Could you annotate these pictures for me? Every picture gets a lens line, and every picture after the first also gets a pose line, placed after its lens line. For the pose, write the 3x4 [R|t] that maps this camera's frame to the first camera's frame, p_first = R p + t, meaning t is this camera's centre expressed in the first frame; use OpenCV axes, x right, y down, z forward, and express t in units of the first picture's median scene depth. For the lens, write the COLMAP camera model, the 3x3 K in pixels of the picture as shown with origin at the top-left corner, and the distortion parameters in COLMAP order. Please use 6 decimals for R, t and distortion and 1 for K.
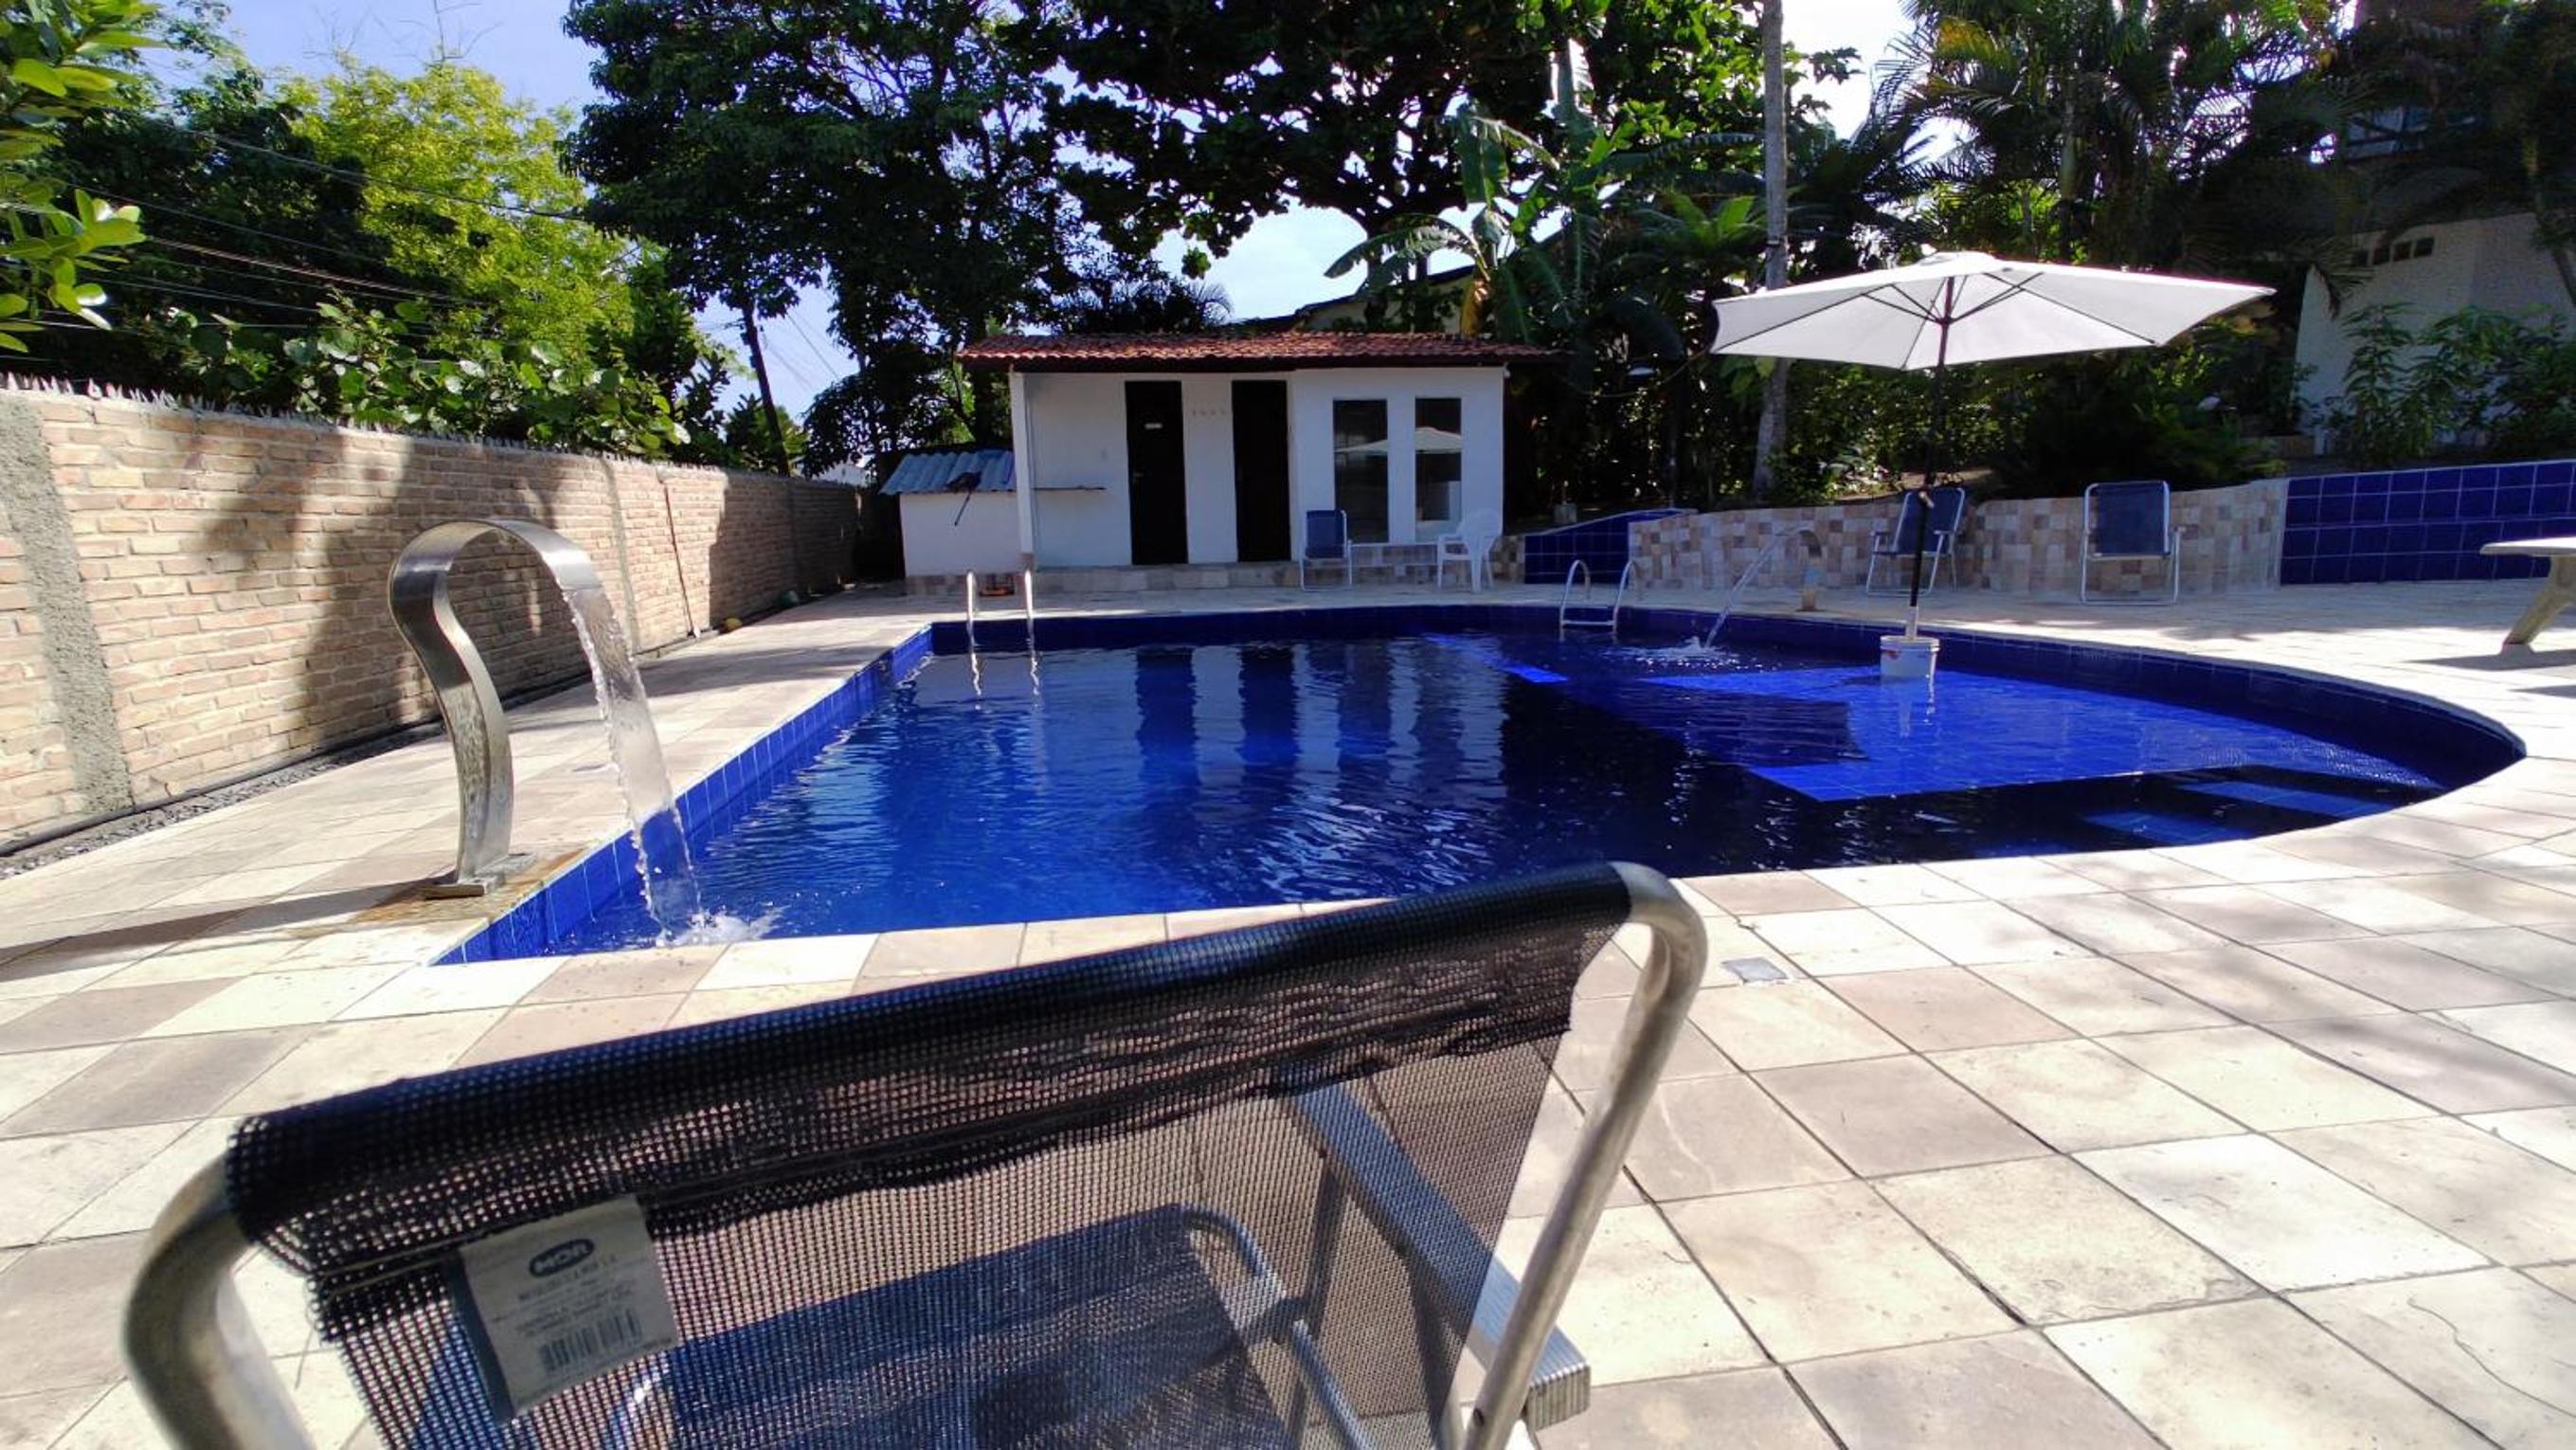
lens RADIAL K [[1202.7, 0, 1288.0], [0, 1202.7, 725.0], [0, 0, 1]] dist [0.031809, 0.000815]
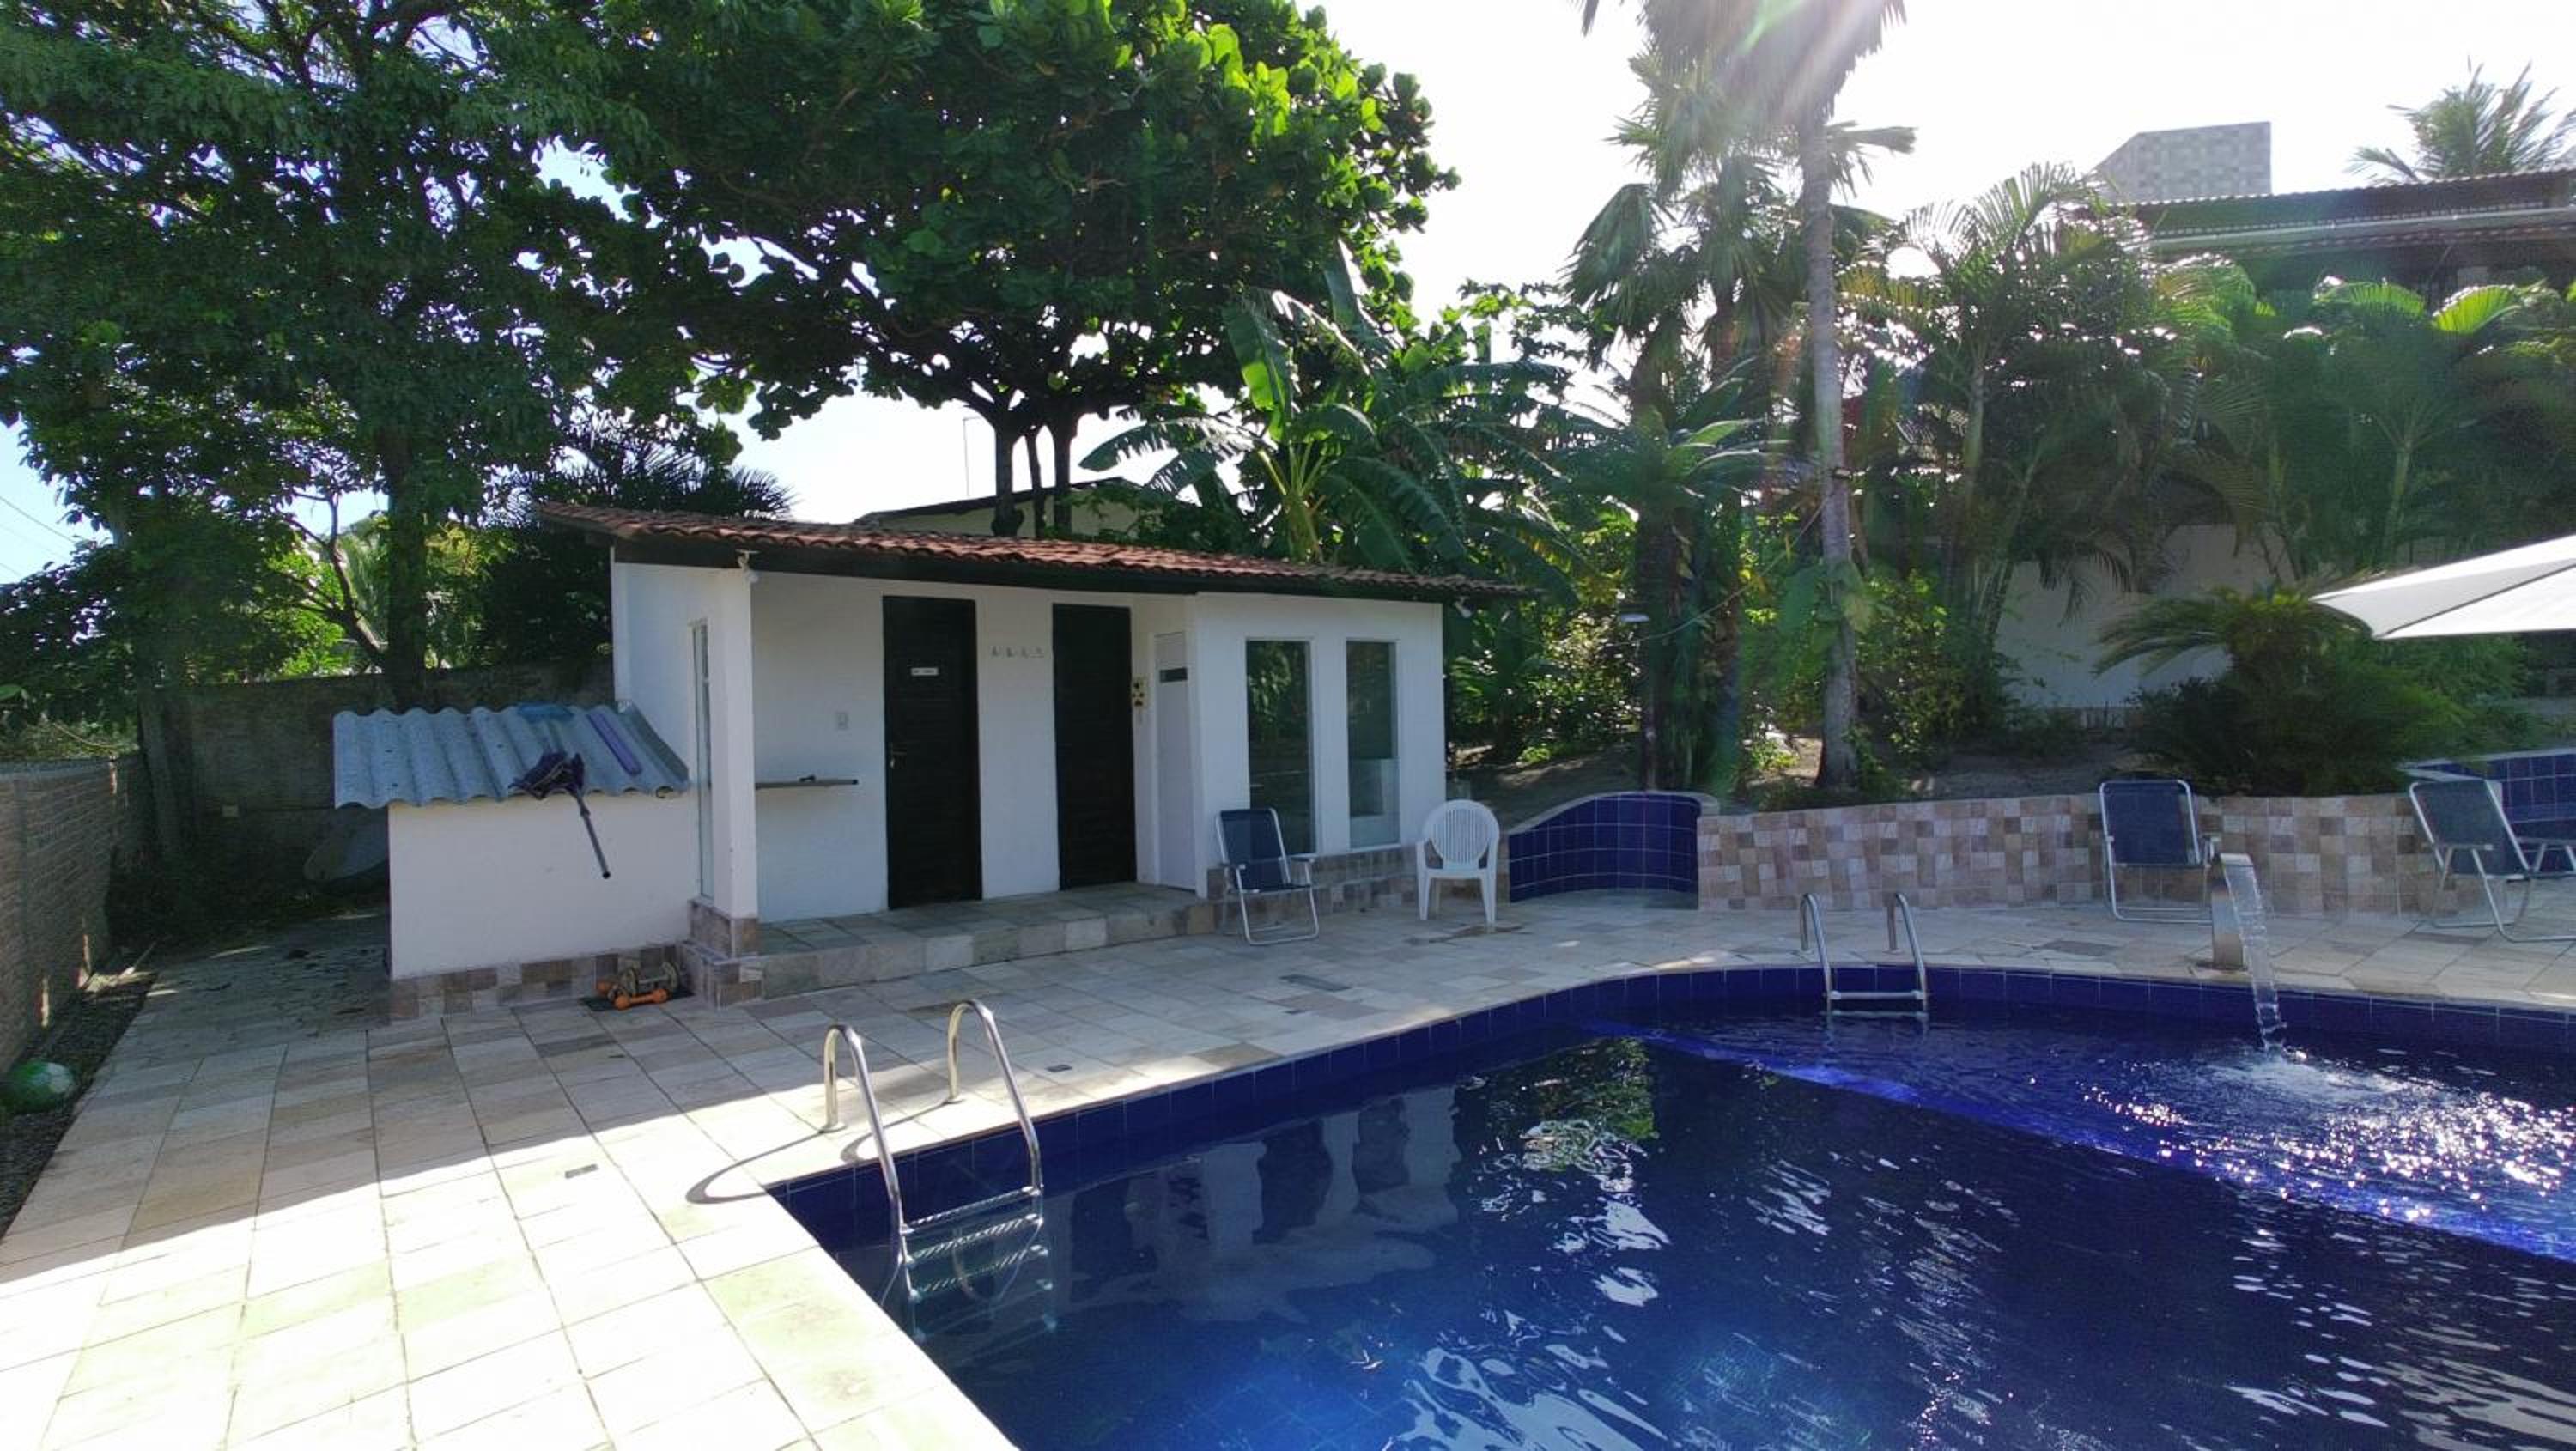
lens RADIAL K [[1202.4, 0, 1288.0], [0, 1202.4, 725.5], [0, 0, 1]] dist [0.031809, 0.000815]
pose [[0.867932, -0.004120, 0.496667, -0.296459], [0.096956, 0.982134, -0.161284, -0.130302], [-0.487129, 0.188138, 0.852825, 0.489671]]
